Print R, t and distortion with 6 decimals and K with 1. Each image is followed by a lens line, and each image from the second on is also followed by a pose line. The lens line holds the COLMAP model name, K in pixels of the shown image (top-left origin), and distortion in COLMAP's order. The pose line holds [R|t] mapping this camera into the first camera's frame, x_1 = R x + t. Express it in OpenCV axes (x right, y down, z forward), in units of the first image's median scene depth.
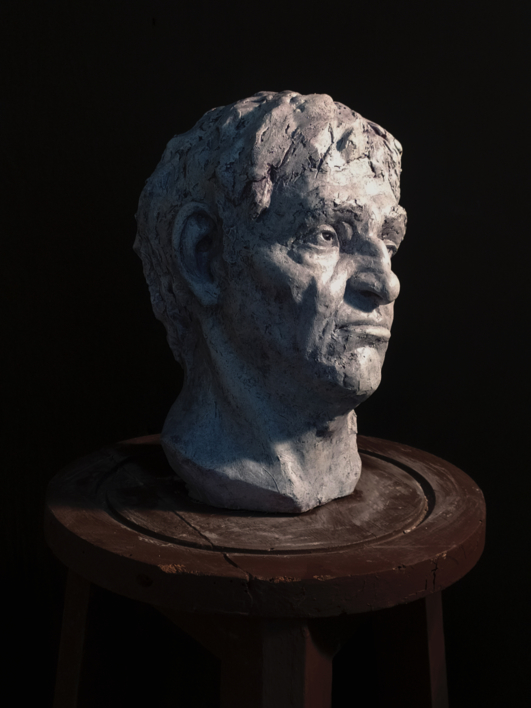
lens RADIAL K [[1075.2, 0, 267.8], [0, 1075.2, 352.8], [0, 0, 1]] dist [-0.006465, 0.000000]
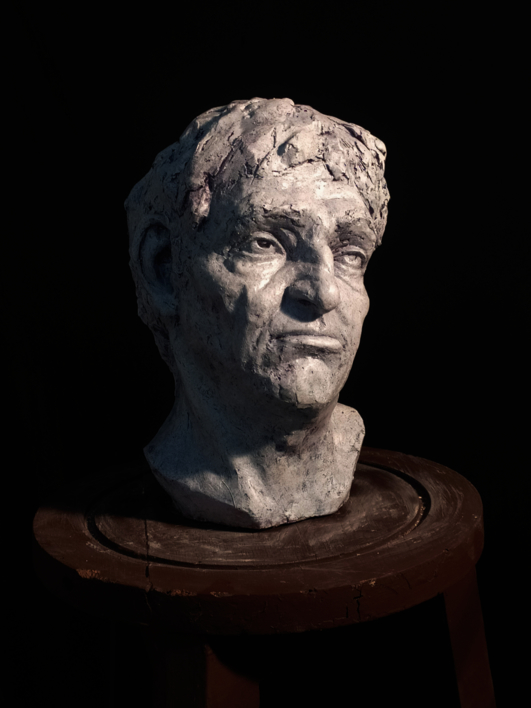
lens RADIAL K [[1075.2, 0, 262.0], [0, 1075.2, 352.6], [0, 0, 1]] dist [-0.006465, 0.000000]
pose [[0.938676, 0.003355, -0.344785, 0.385744], [-0.010554, 0.999764, -0.019003, 0.008342], [0.344639, 0.021476, 0.938489, 0.090069]]
